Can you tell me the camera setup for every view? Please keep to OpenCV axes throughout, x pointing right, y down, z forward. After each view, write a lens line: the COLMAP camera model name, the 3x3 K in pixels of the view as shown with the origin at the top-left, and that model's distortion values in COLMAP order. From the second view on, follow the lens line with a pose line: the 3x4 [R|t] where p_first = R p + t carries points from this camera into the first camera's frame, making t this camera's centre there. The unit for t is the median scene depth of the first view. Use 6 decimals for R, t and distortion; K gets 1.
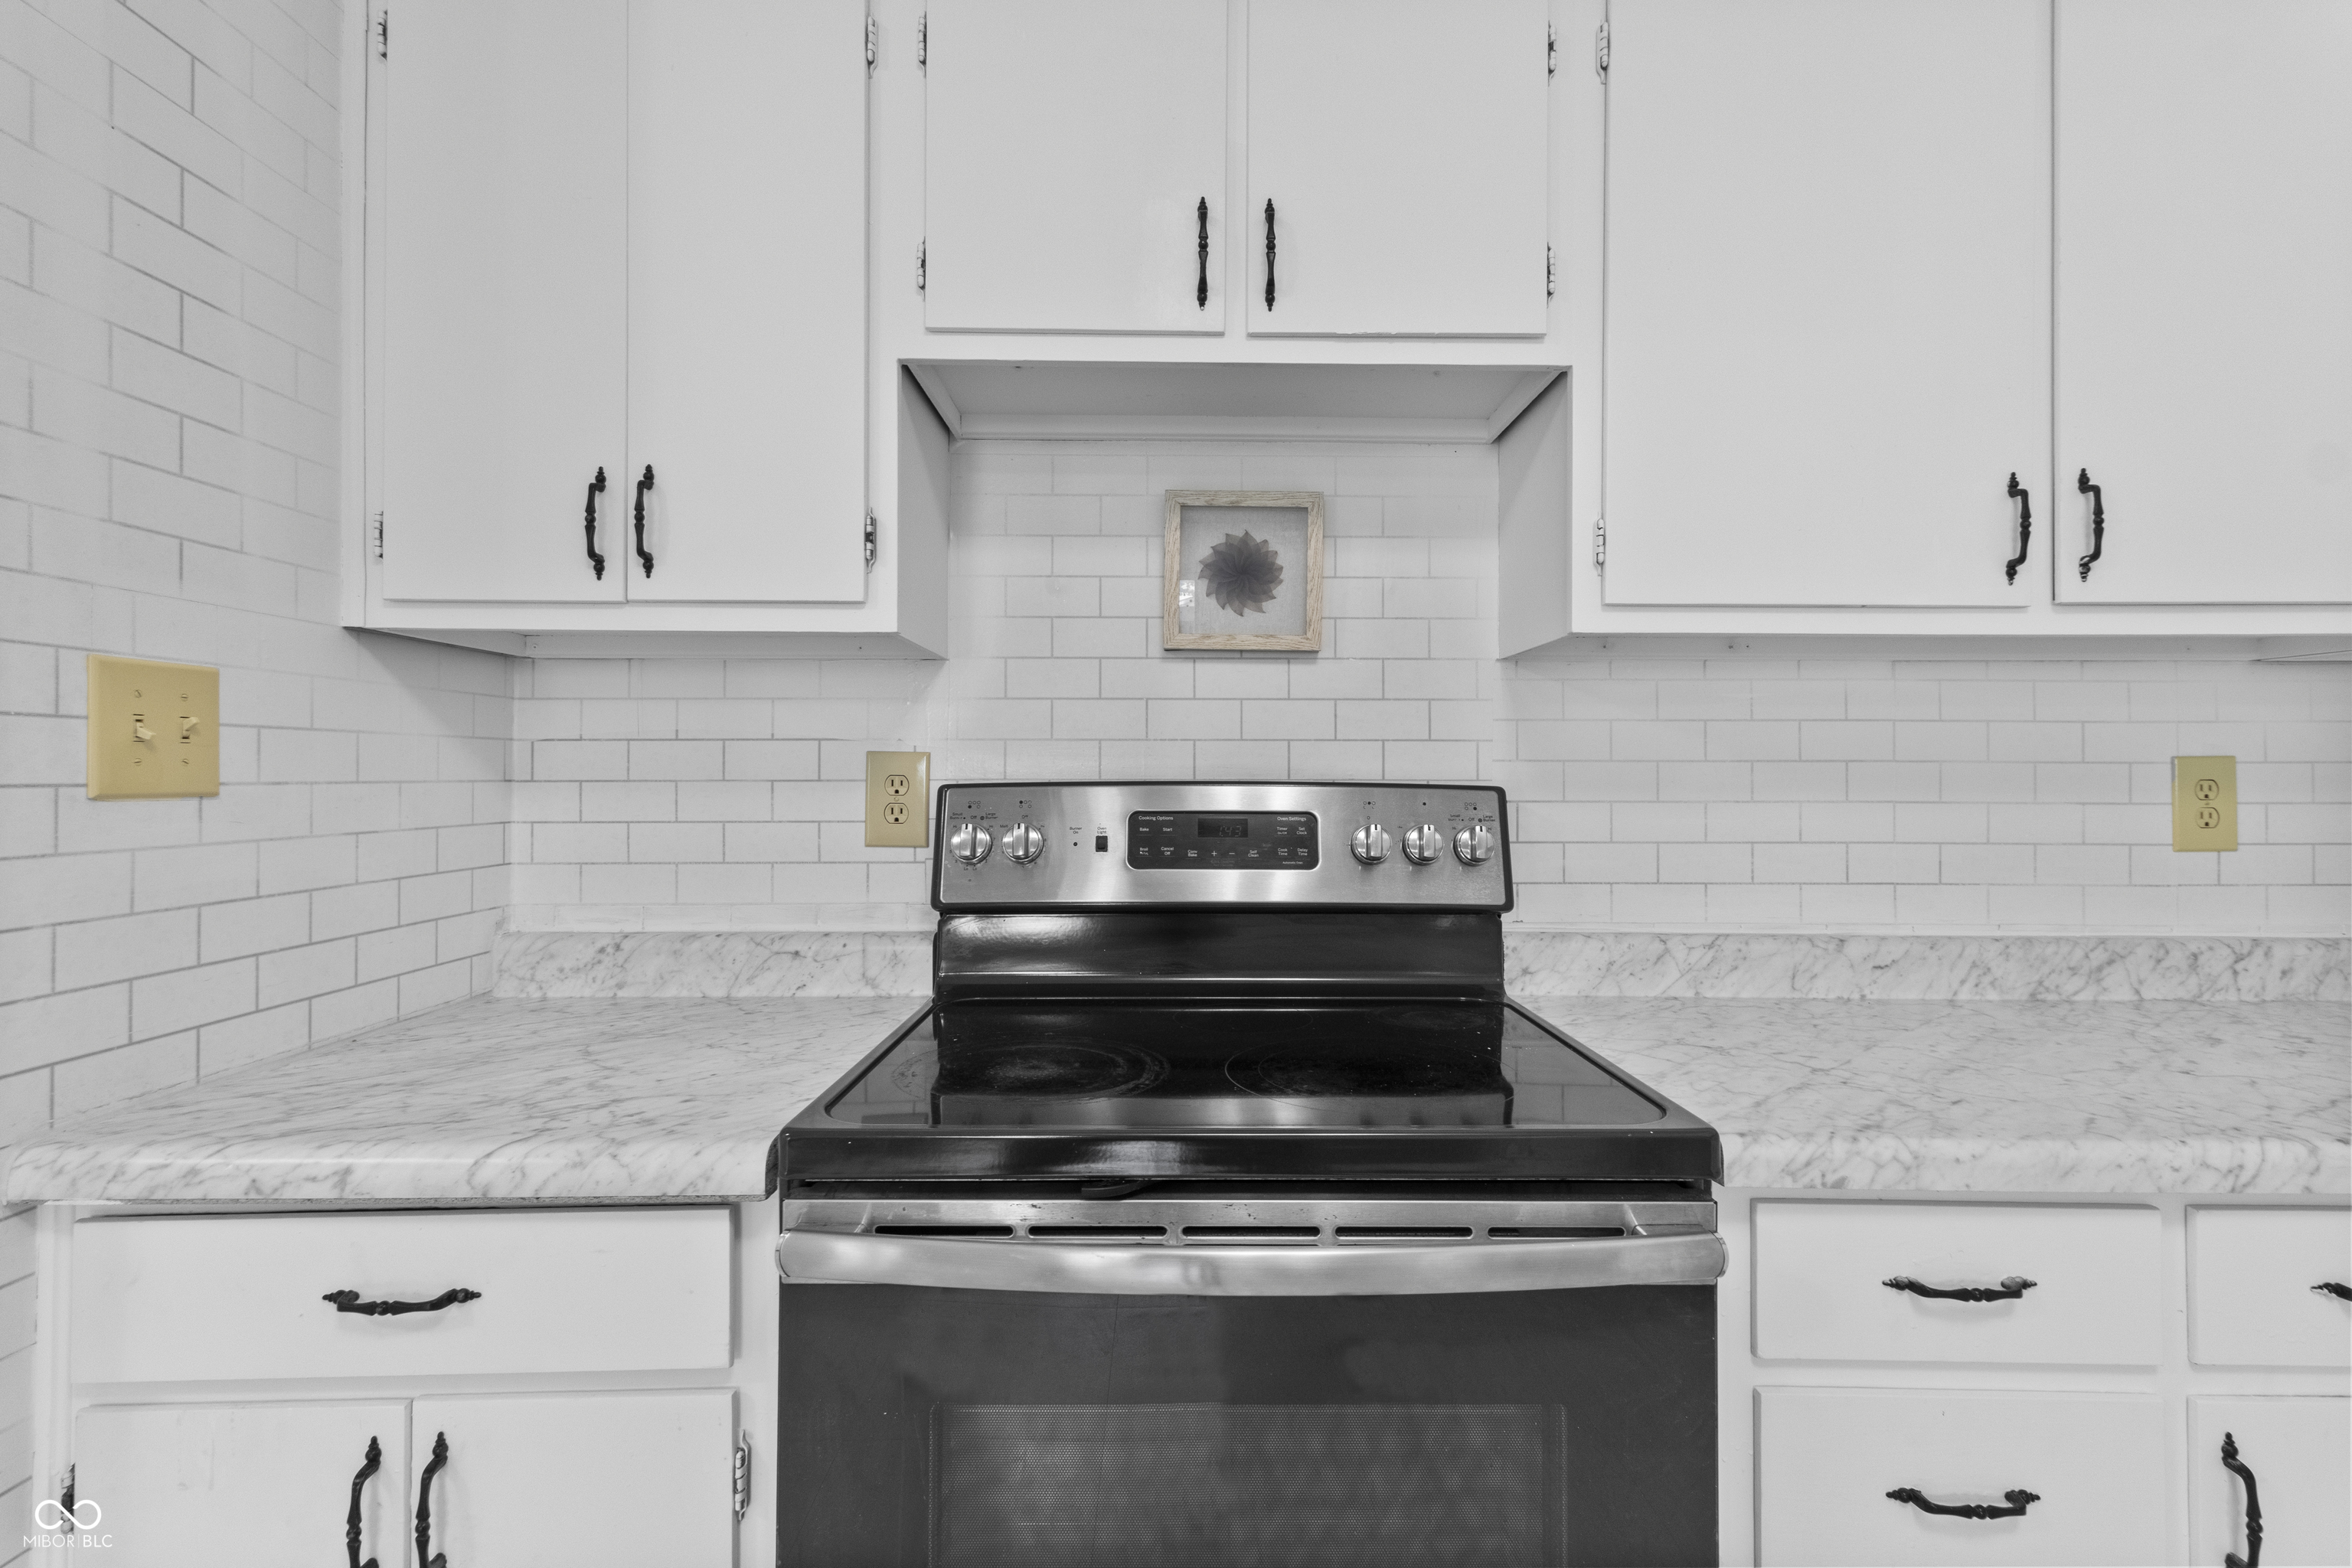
lens RADIAL K [[1094.4, 0, 1195.2], [0, 1094.4, 762.2], [0, 0, 1]] dist [0.005376, -0.000734]
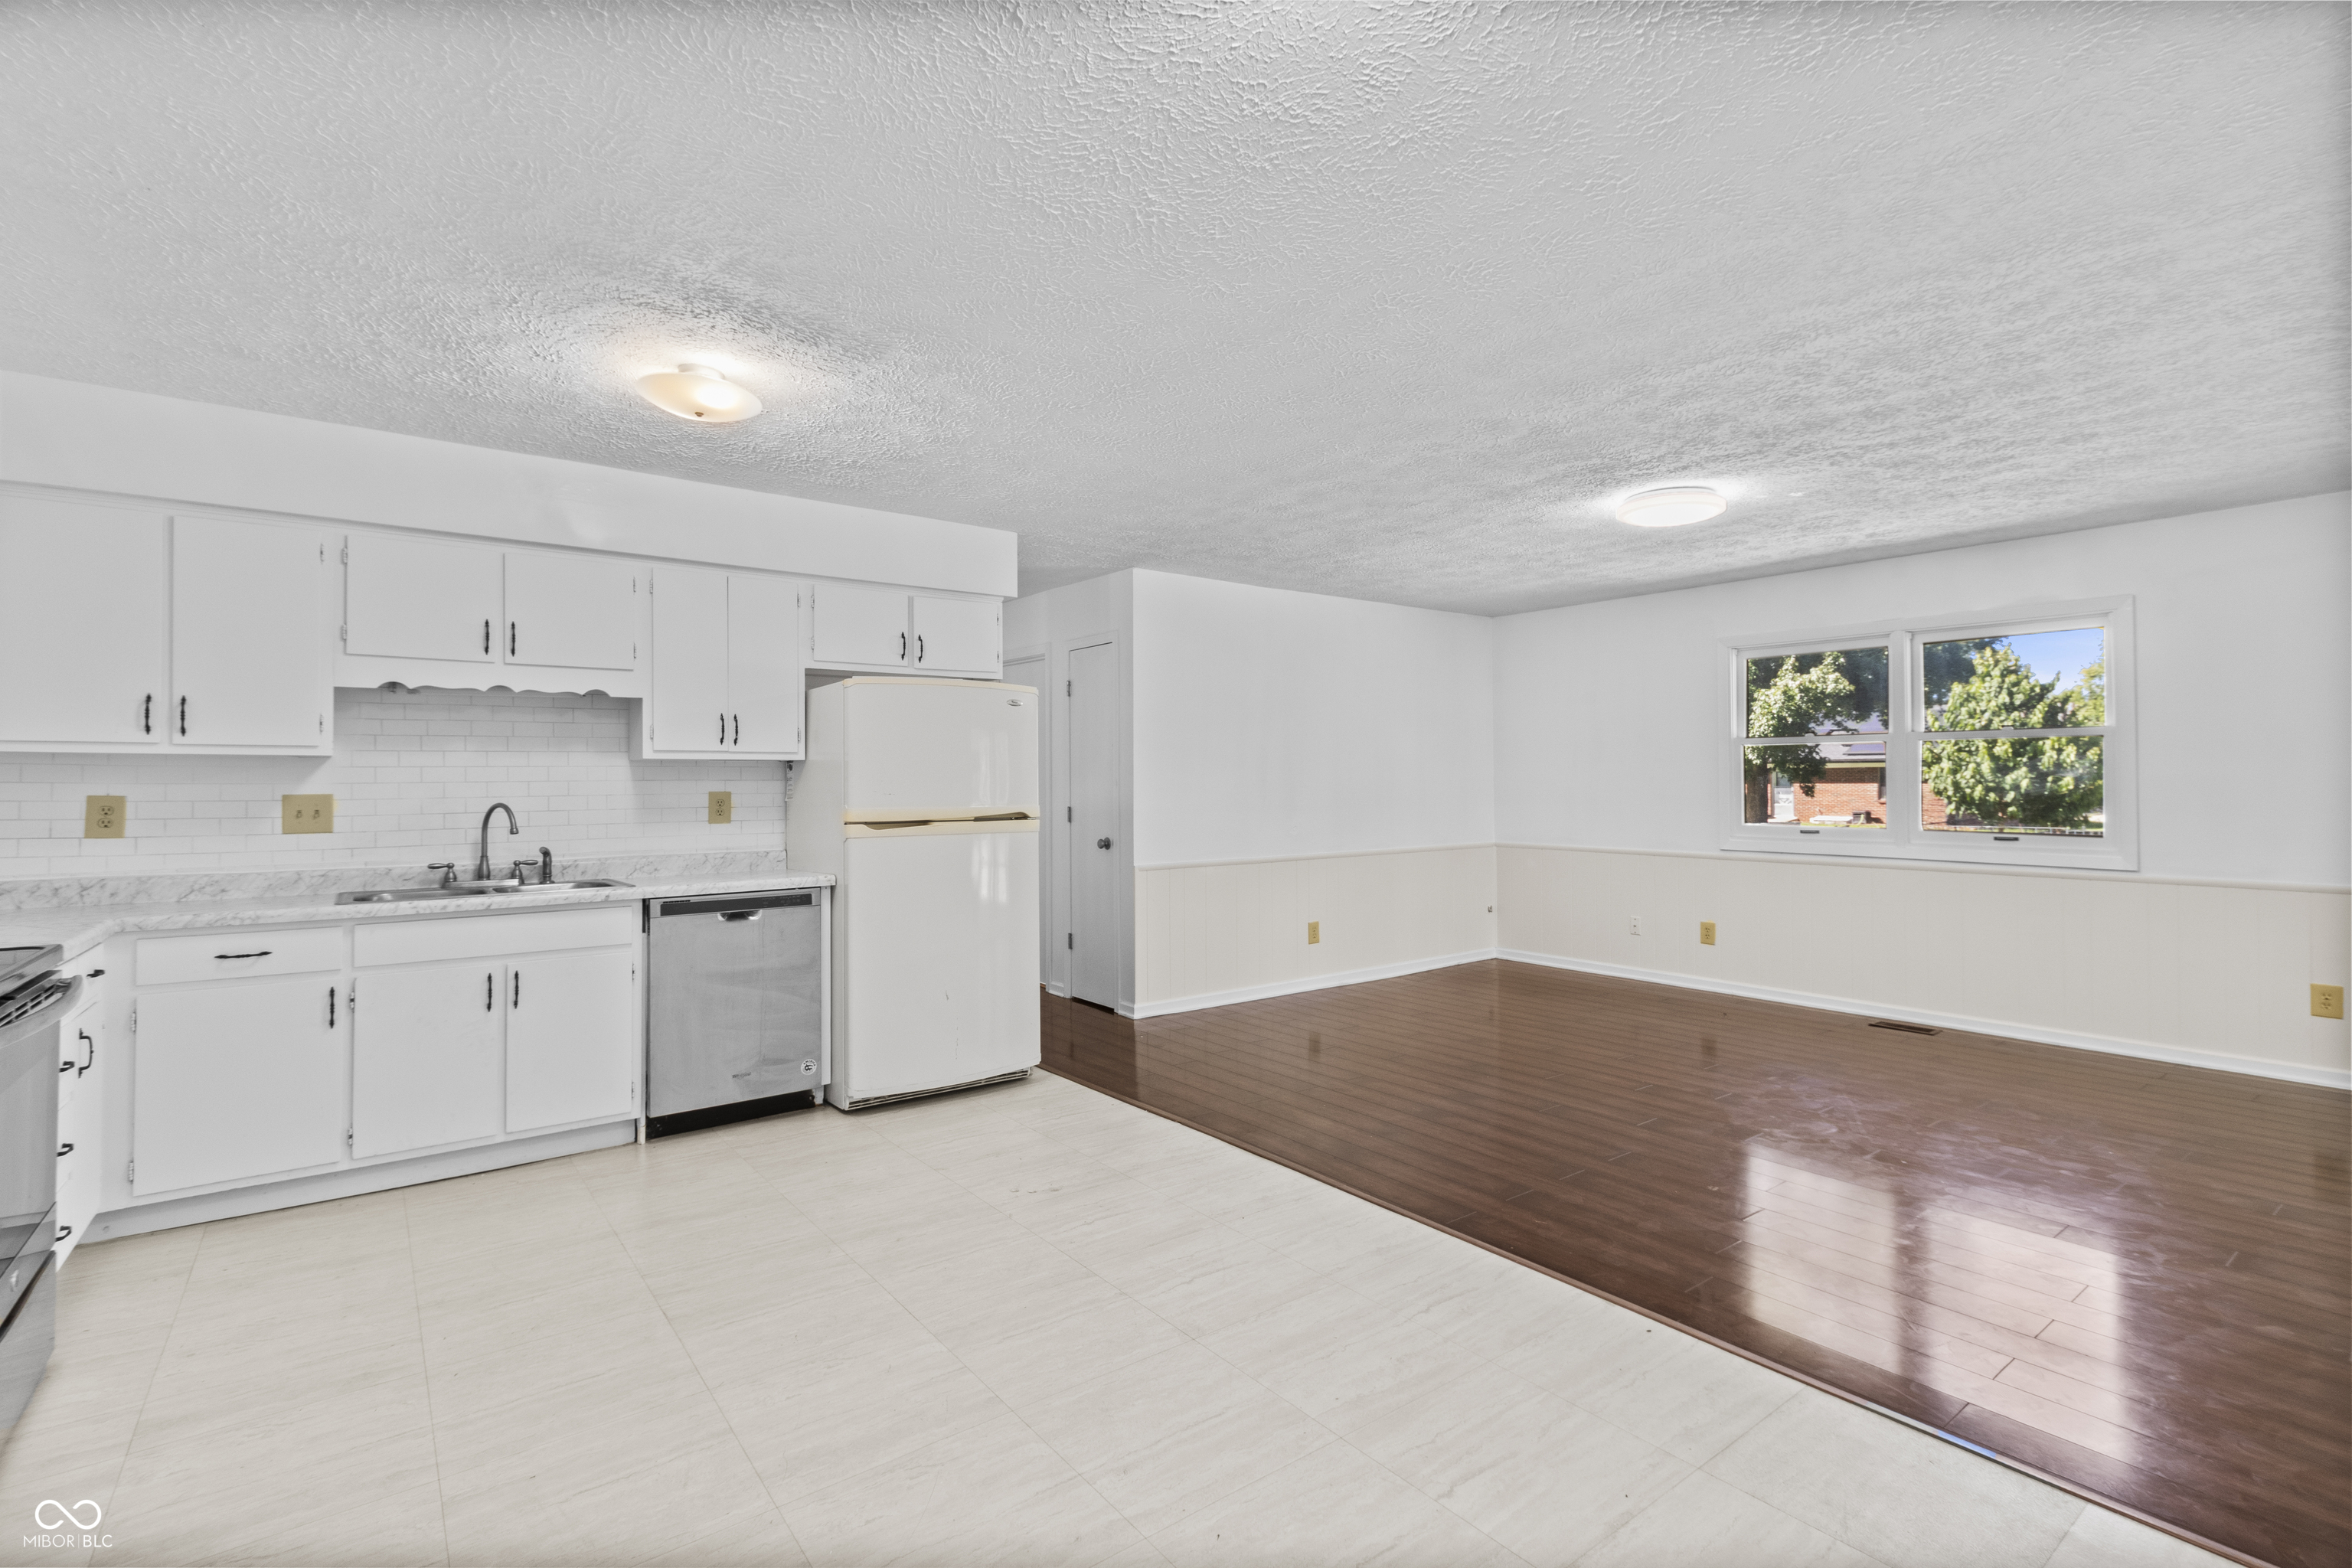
lens RADIAL K [[1094.4, 0, 1188.0], [0, 1094.4, 775.6], [0, 0, 1]] dist [0.005376, -0.000734]
pose [[-0.601809, 0.007679, 0.798603, -2.103279], [-0.013491, 0.999713, -0.019779, -0.043064], [-0.798526, -0.022677, -0.601533, 0.262504]]
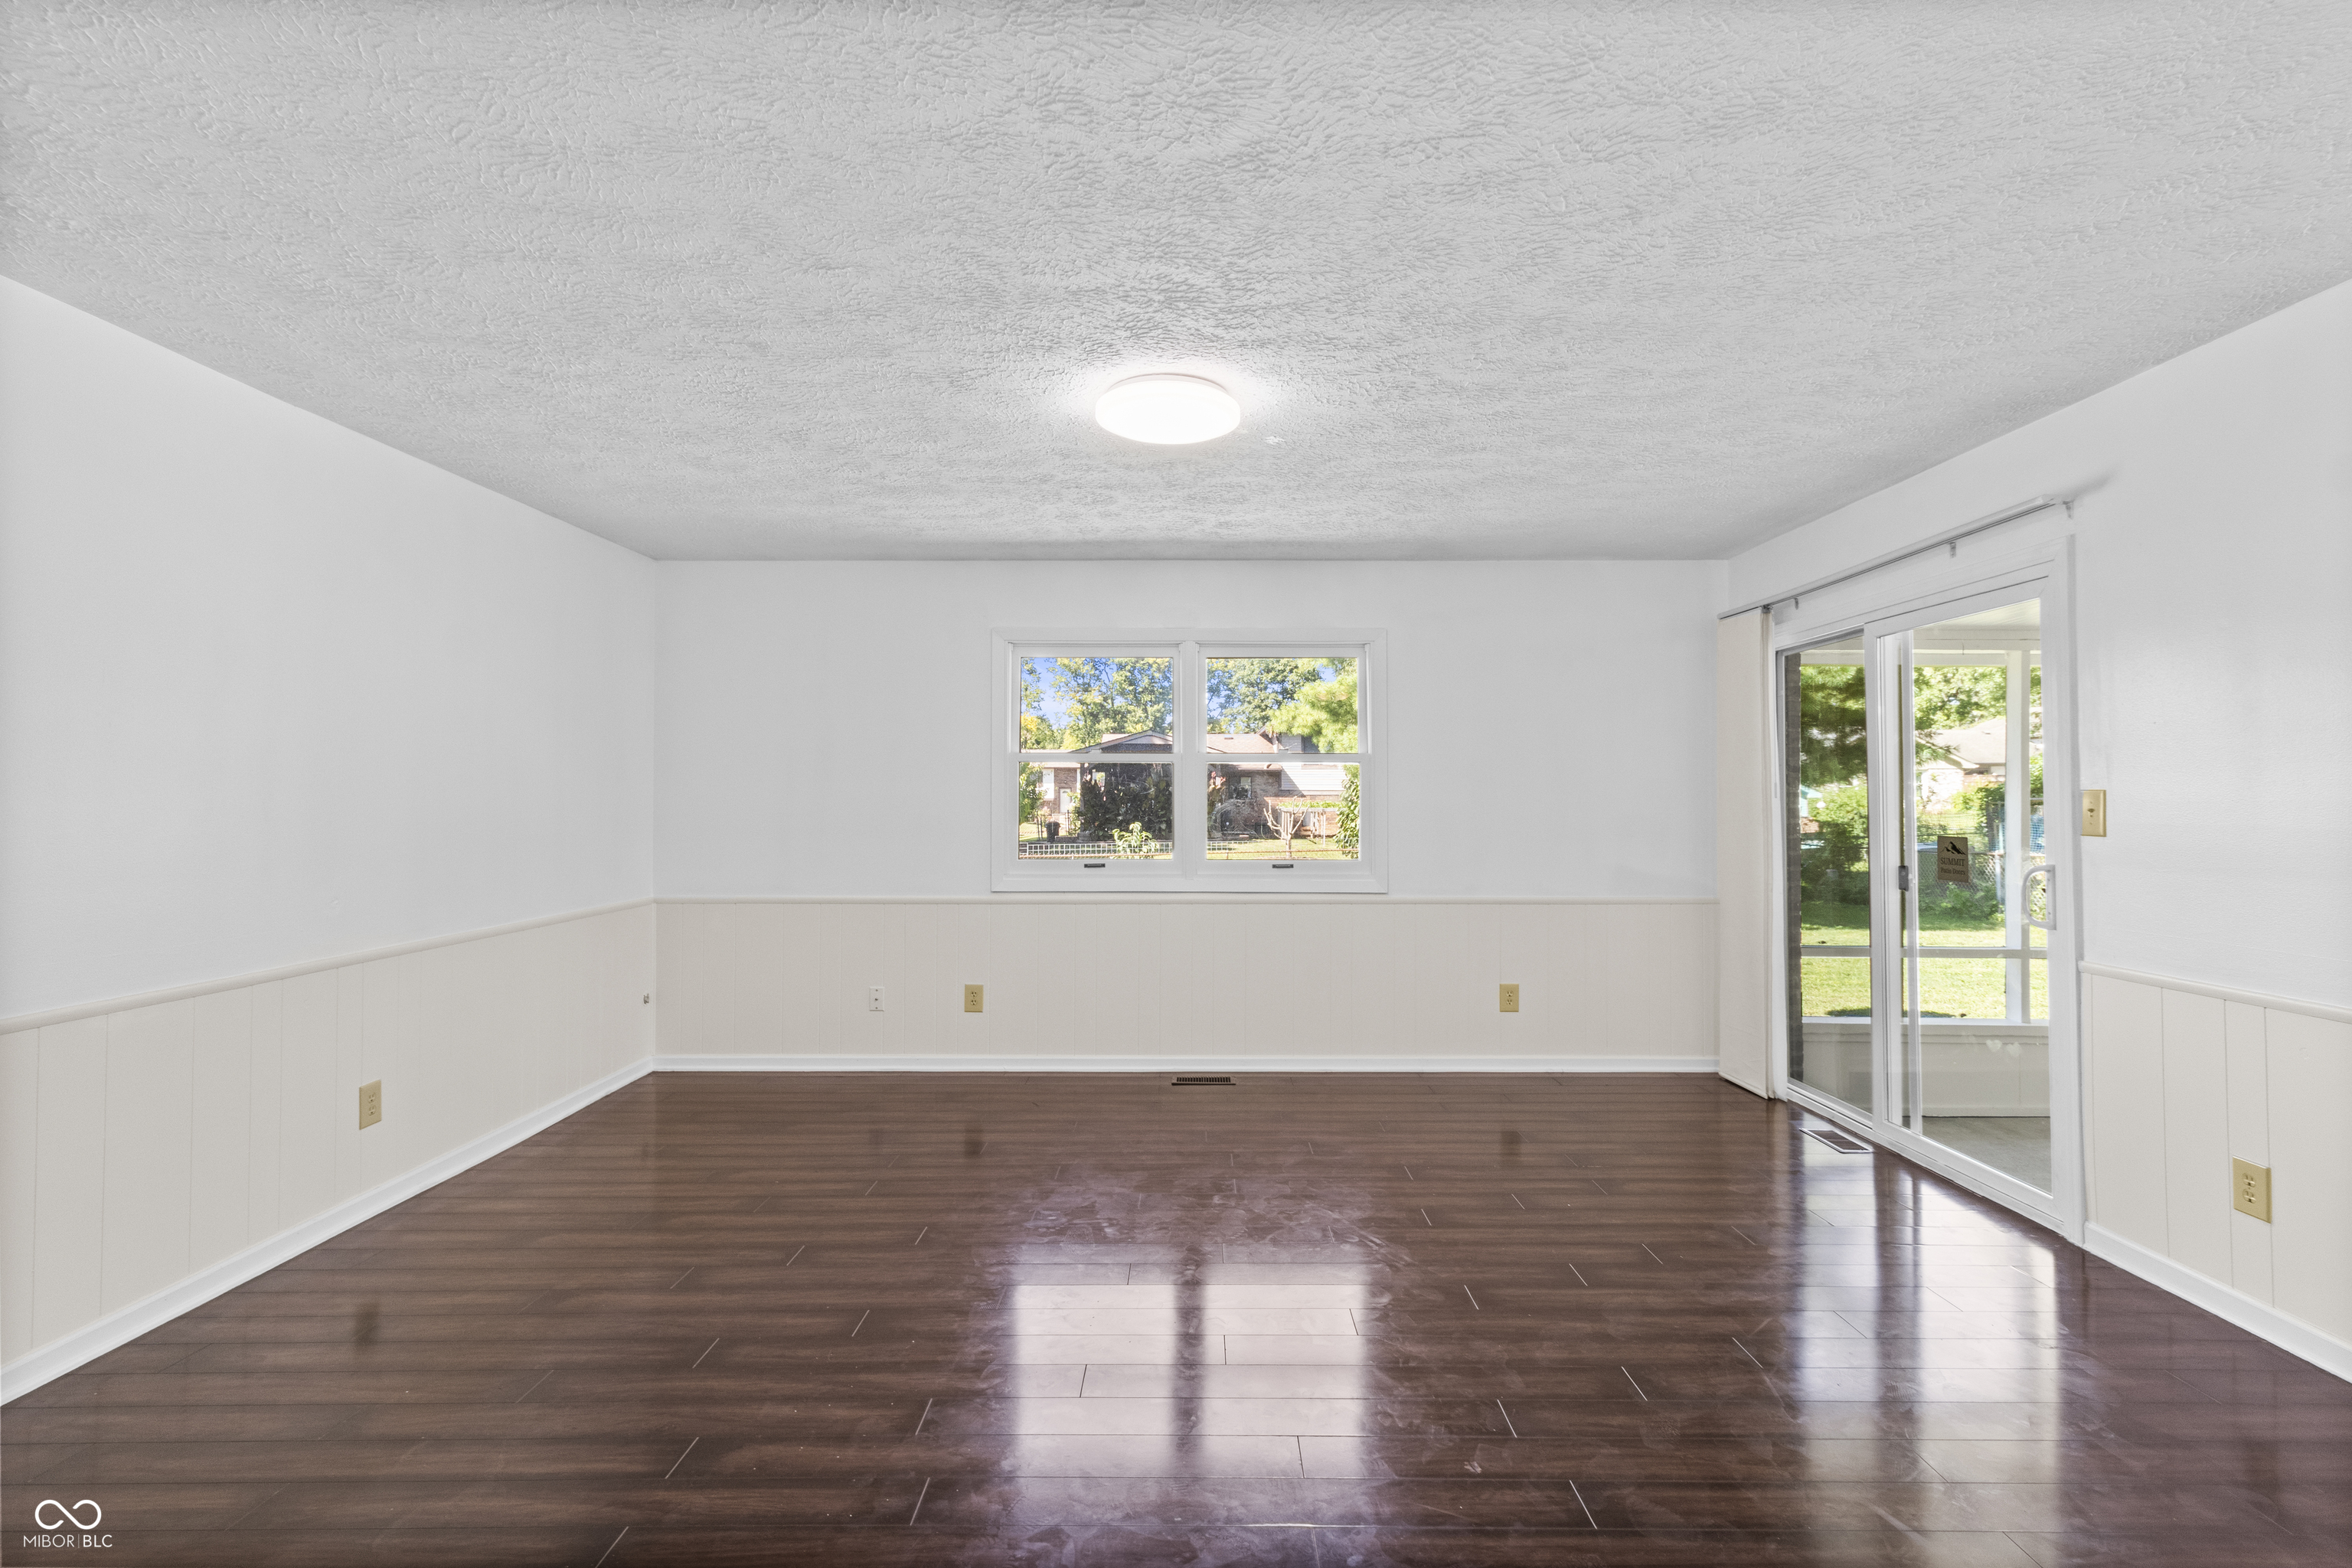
lens RADIAL K [[1094.4, 0, 1188.0], [0, 1094.4, 779.9], [0, 0, 1]] dist [0.005376, -0.000734]
pose [[-0.999965, 0.002476, 0.008033, -0.493389], [0.002150, 0.999183, -0.040357, -0.080178], [-0.008126, -0.040339, -0.999153, -0.585552]]
